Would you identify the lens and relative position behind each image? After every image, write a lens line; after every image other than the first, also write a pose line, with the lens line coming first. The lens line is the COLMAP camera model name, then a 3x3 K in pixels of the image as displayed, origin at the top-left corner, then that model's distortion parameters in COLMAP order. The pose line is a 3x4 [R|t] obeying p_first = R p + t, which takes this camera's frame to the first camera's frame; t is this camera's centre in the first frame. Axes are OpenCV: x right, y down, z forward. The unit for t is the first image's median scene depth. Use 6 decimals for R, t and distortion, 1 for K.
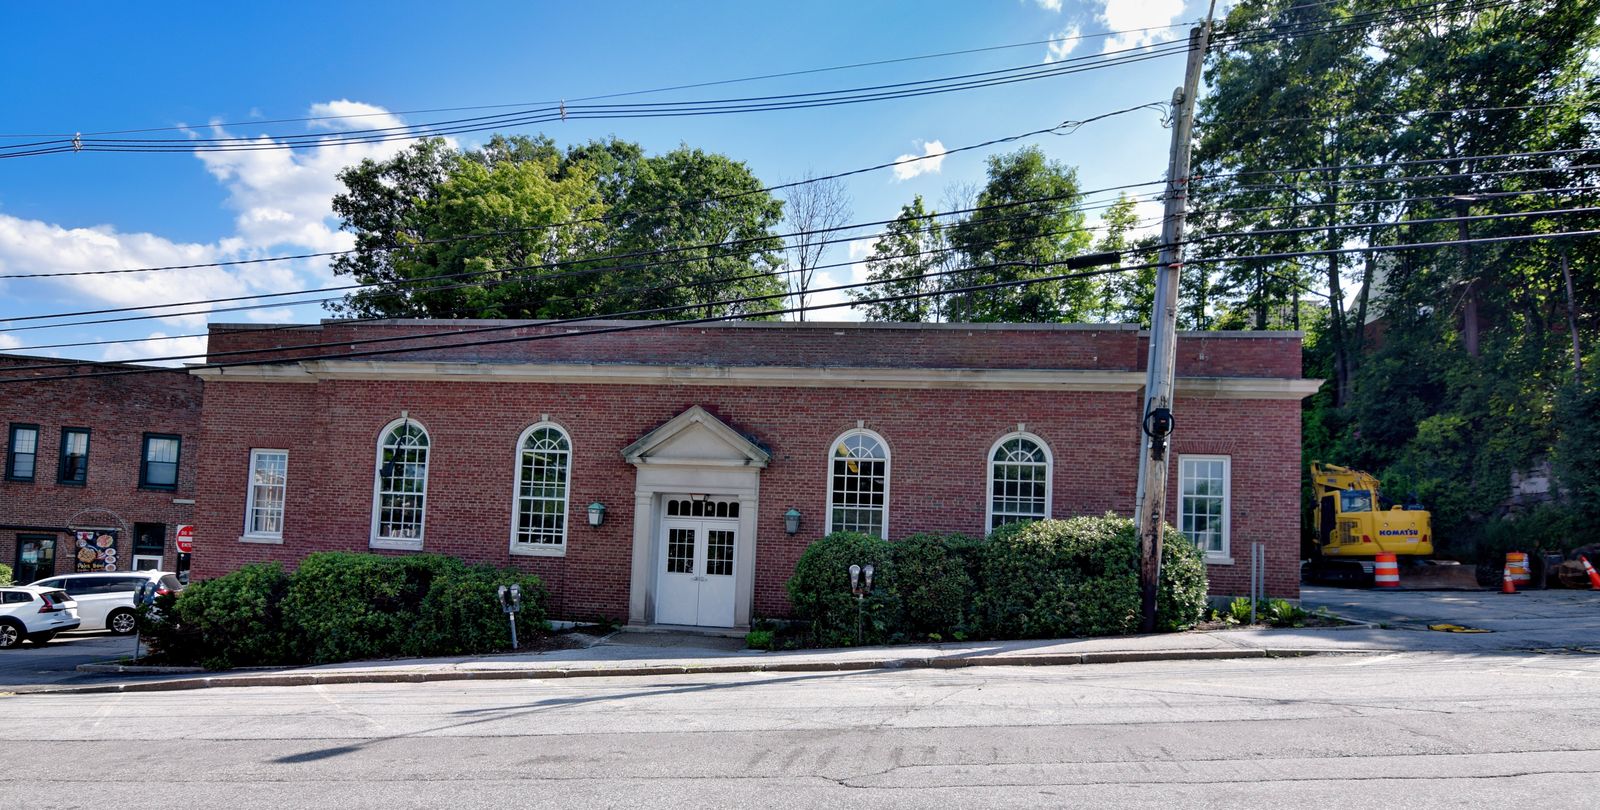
lens RADIAL K [[809.2, 0, 796.7], [0, 809.2, 487.9], [0, 0, 1]] dist [-0.004619, -0.001992]
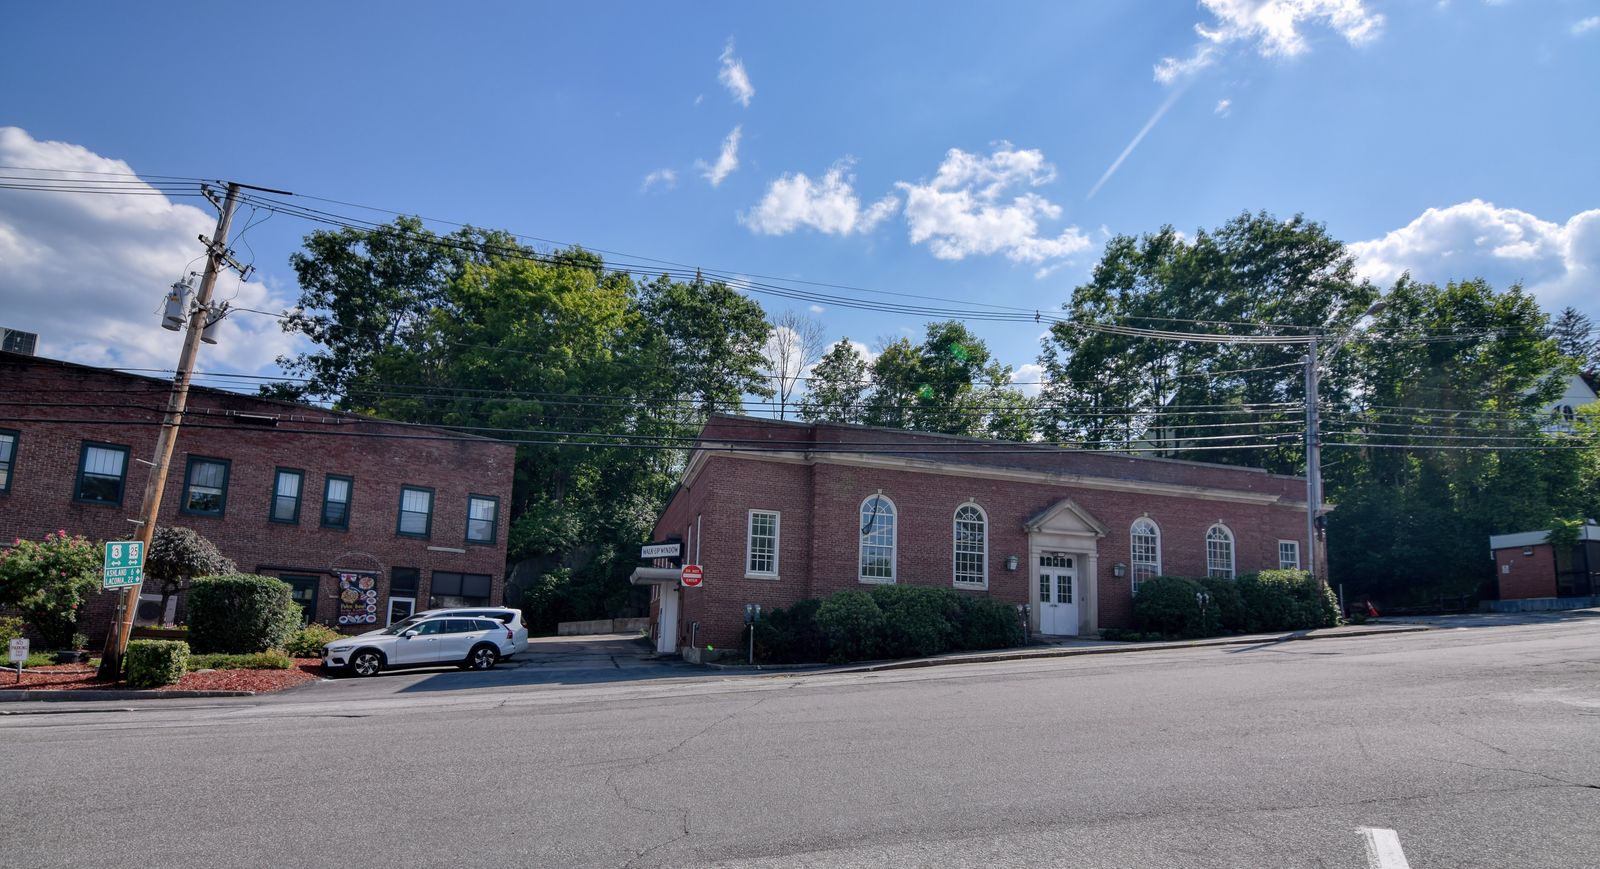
lens RADIAL K [[718.9, 0, 793.5], [0, 718.9, 508.8], [0, 0, 1]] dist [-0.001826, -0.000155]
pose [[0.932520, 0.053627, 0.357114, -1.110334], [-0.026008, 0.996317, -0.081702, 0.050800], [-0.360180, 0.066901, 0.930481, -0.149124]]
